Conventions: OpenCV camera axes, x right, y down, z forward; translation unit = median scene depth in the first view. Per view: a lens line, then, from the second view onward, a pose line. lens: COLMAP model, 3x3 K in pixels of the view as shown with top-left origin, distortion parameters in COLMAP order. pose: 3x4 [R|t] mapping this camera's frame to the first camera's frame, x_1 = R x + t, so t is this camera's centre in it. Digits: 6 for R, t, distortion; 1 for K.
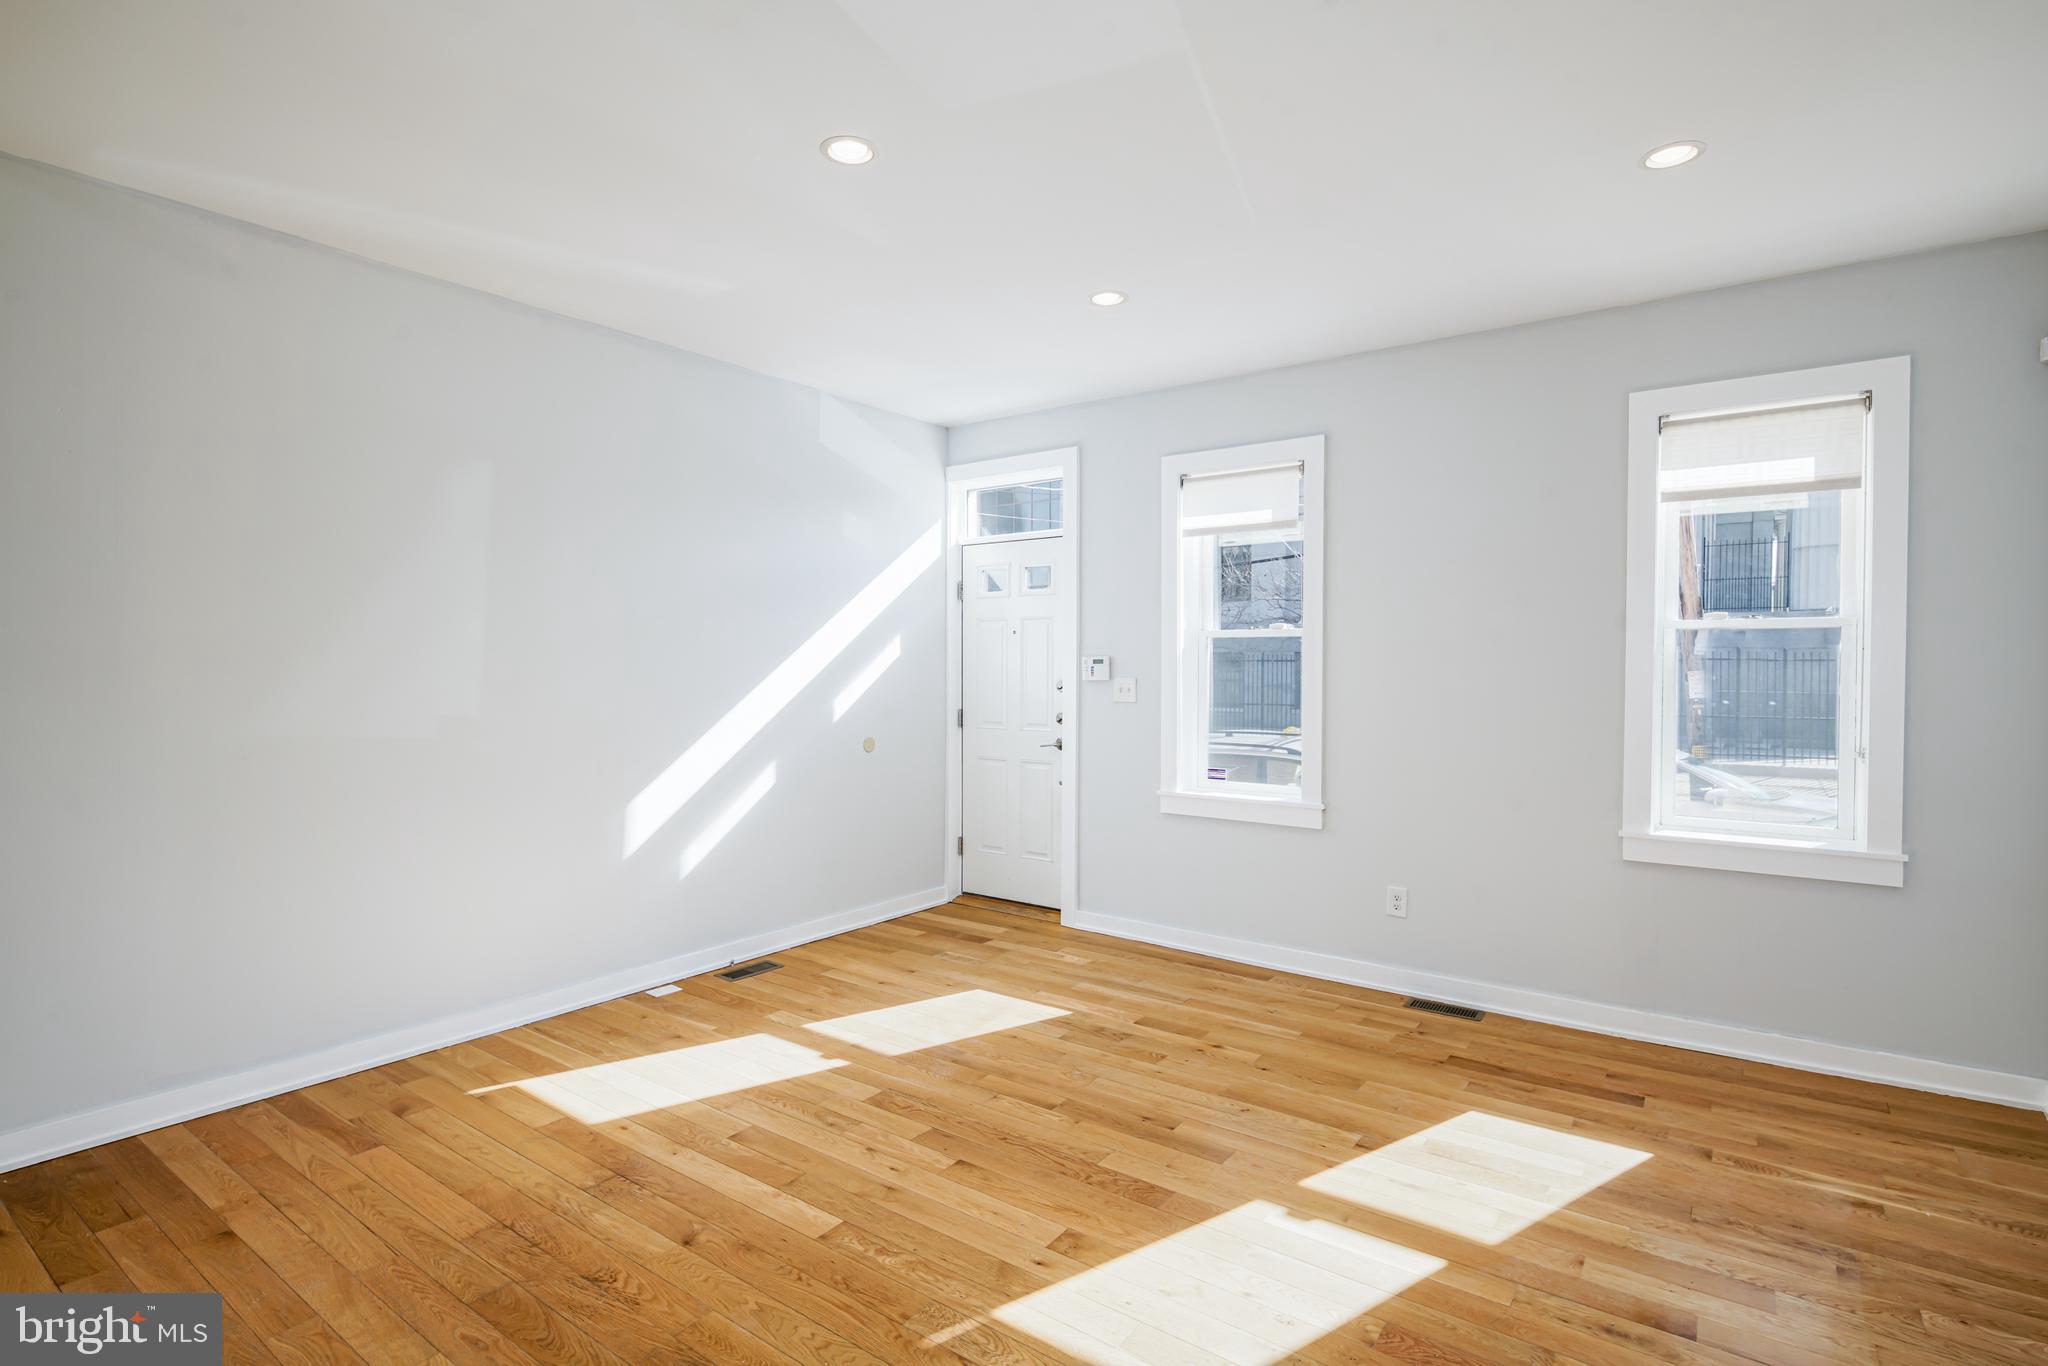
lens RADIAL K [[1062.4, 0, 1003.9], [0, 1062.4, 657.8], [0, 0, 1]] dist [-0.000473, -0.000228]
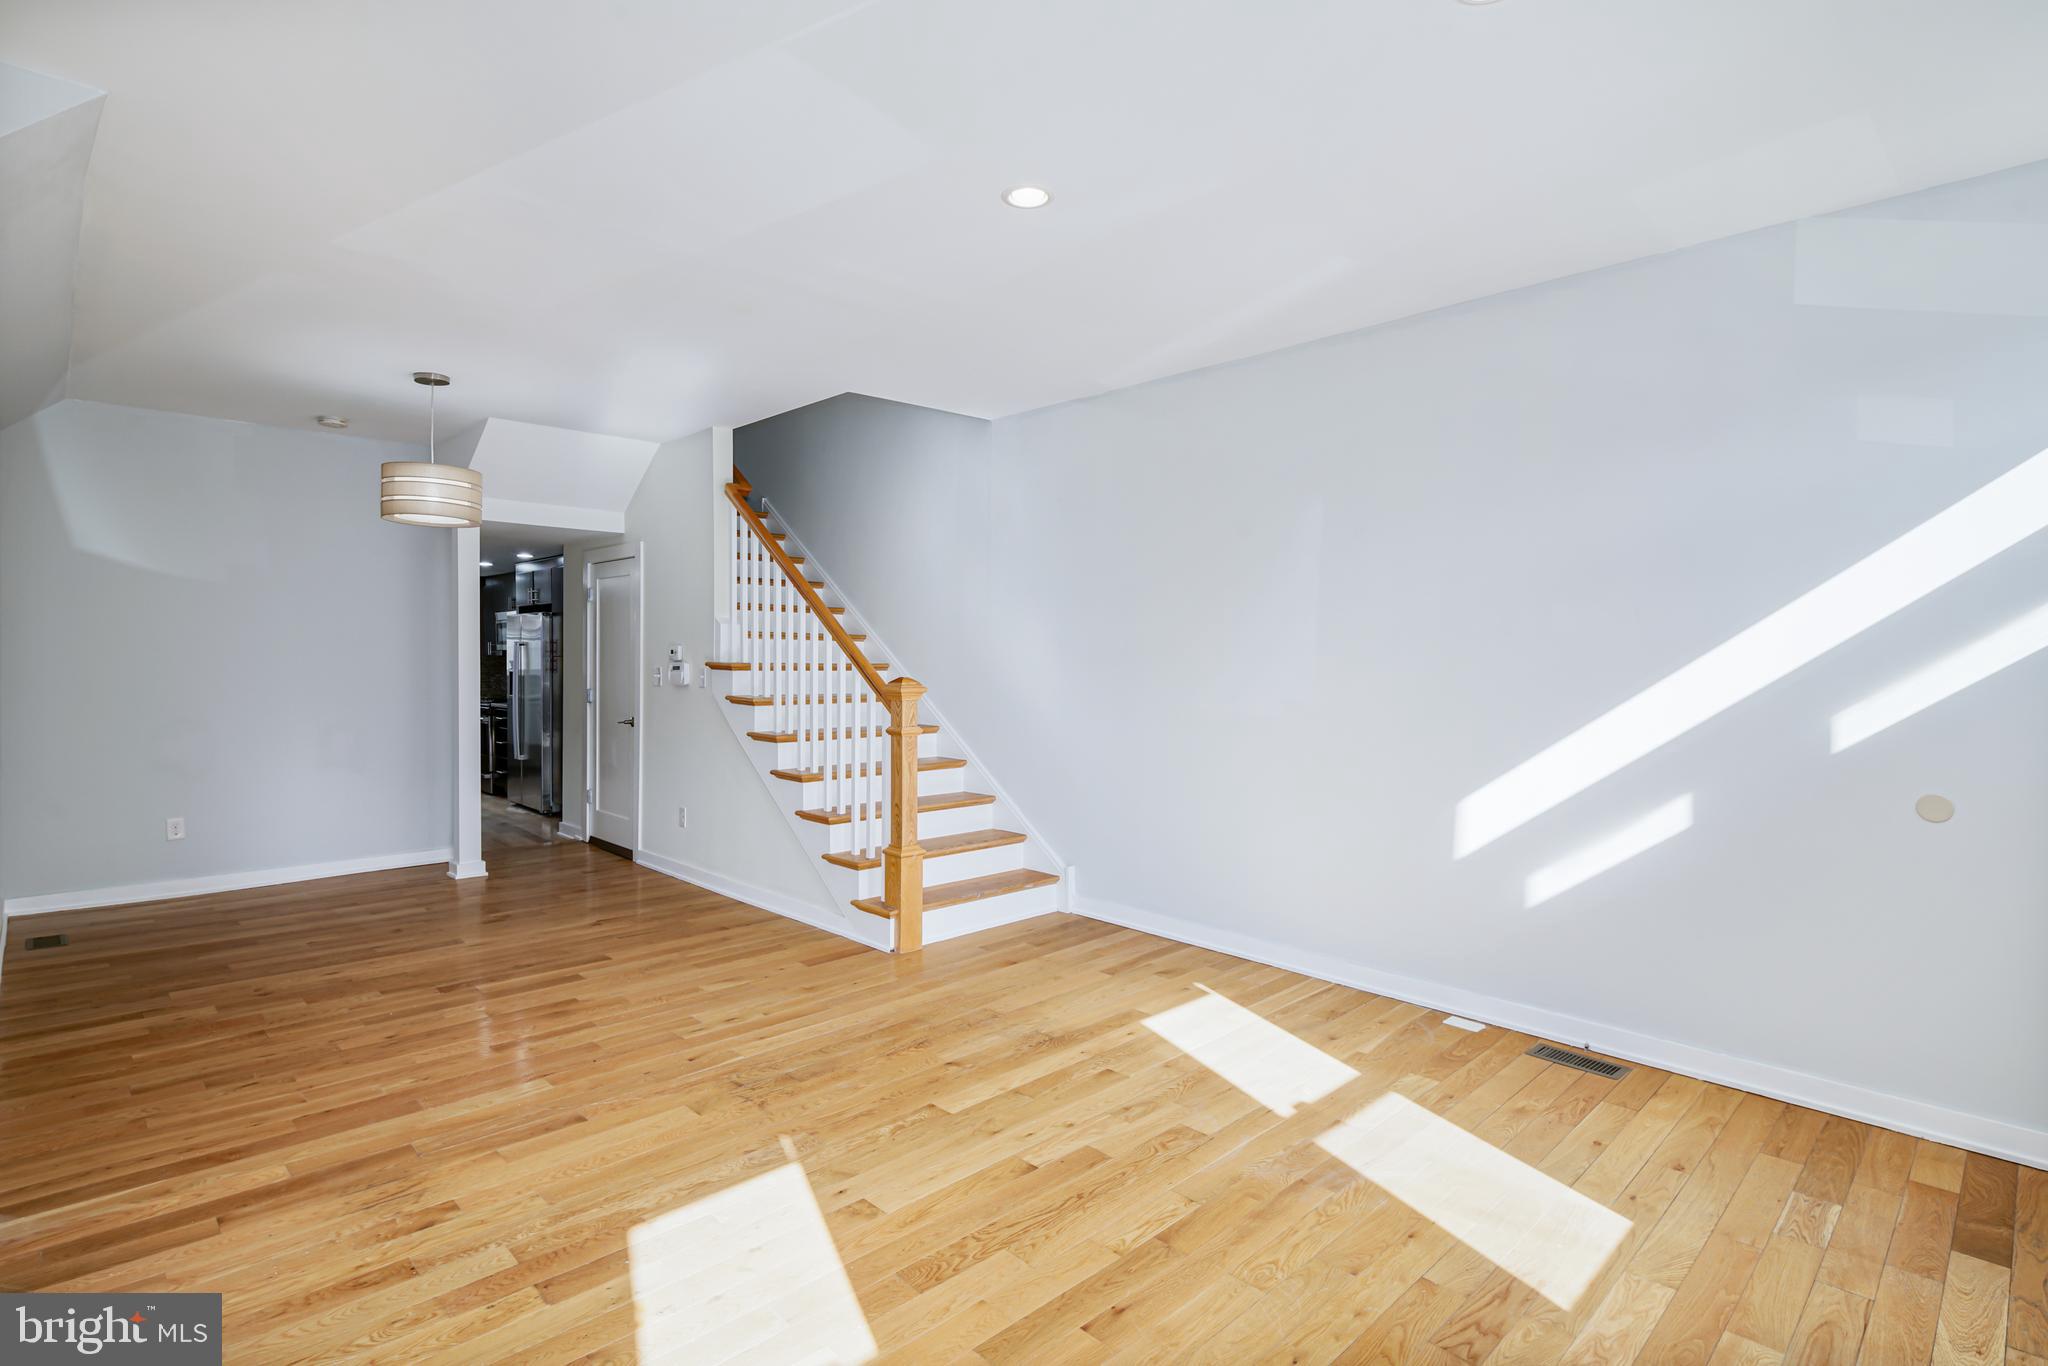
lens RADIAL K [[997.6, 0, 1002.2], [0, 997.6, 647.7], [0, 0, 1]] dist [-0.000097, -0.000450]
pose [[-0.193133, -0.009348, -0.981128, 0.651982], [-0.001640, 0.999956, -0.009205, 0.002134], [0.981171, -0.000169, -0.193140, 0.858787]]
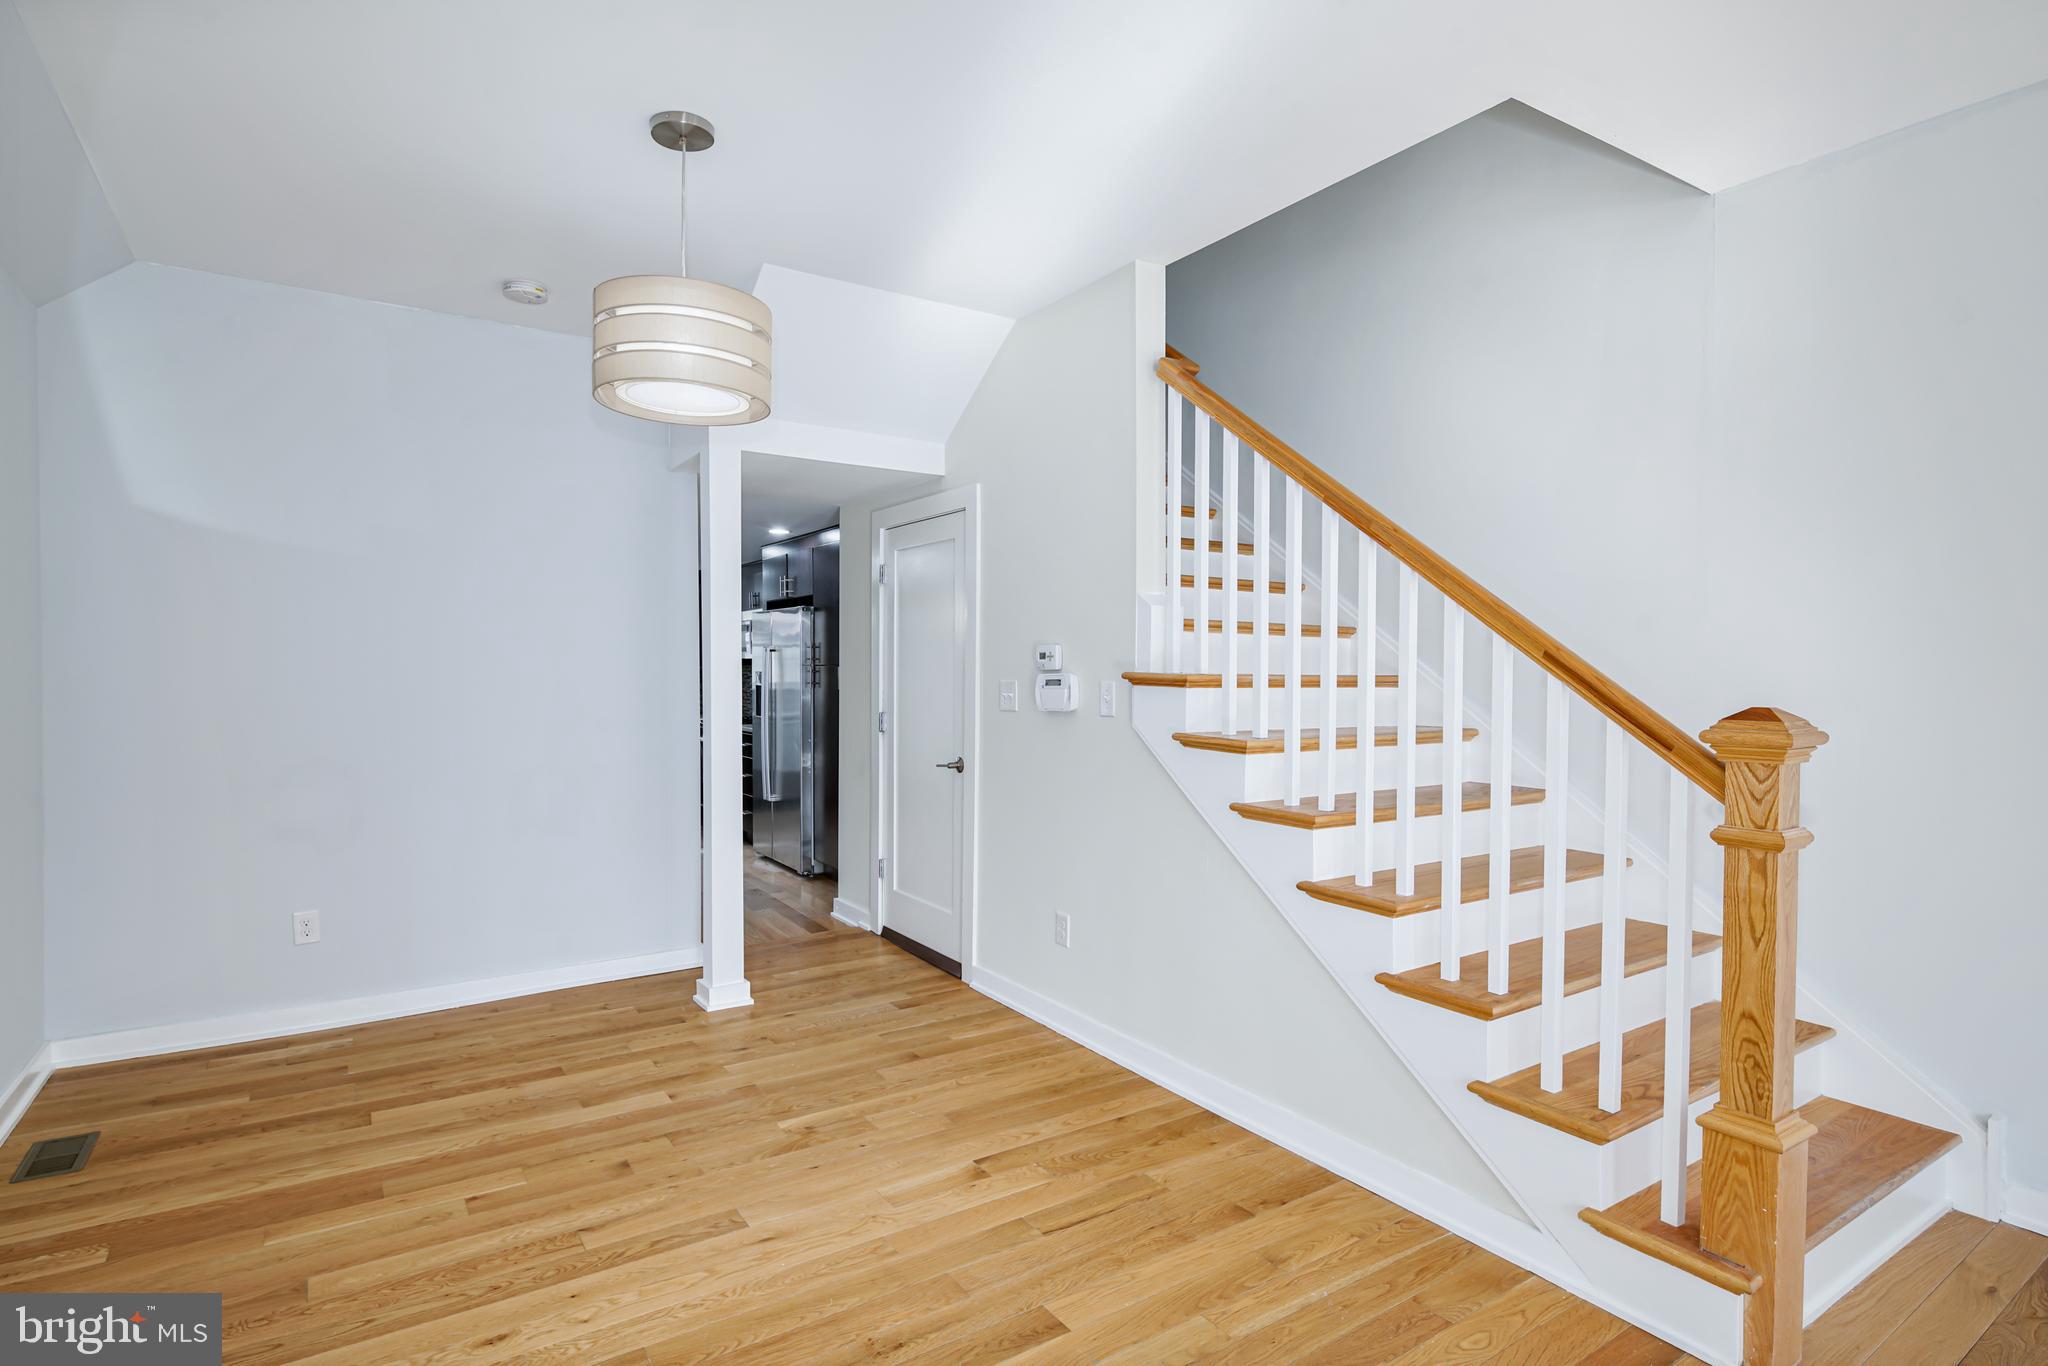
lens RADIAL K [[1006.8, 0, 1050.9], [0, 1006.8, 670.6], [0, 0, 1]] dist [-0.001839, -0.000976]
pose [[-0.329021, 0.000147, -0.944323, 0.083711], [-0.002844, 0.999995, 0.001146, 0.008570], [0.944318, 0.003063, -0.329019, 0.339093]]
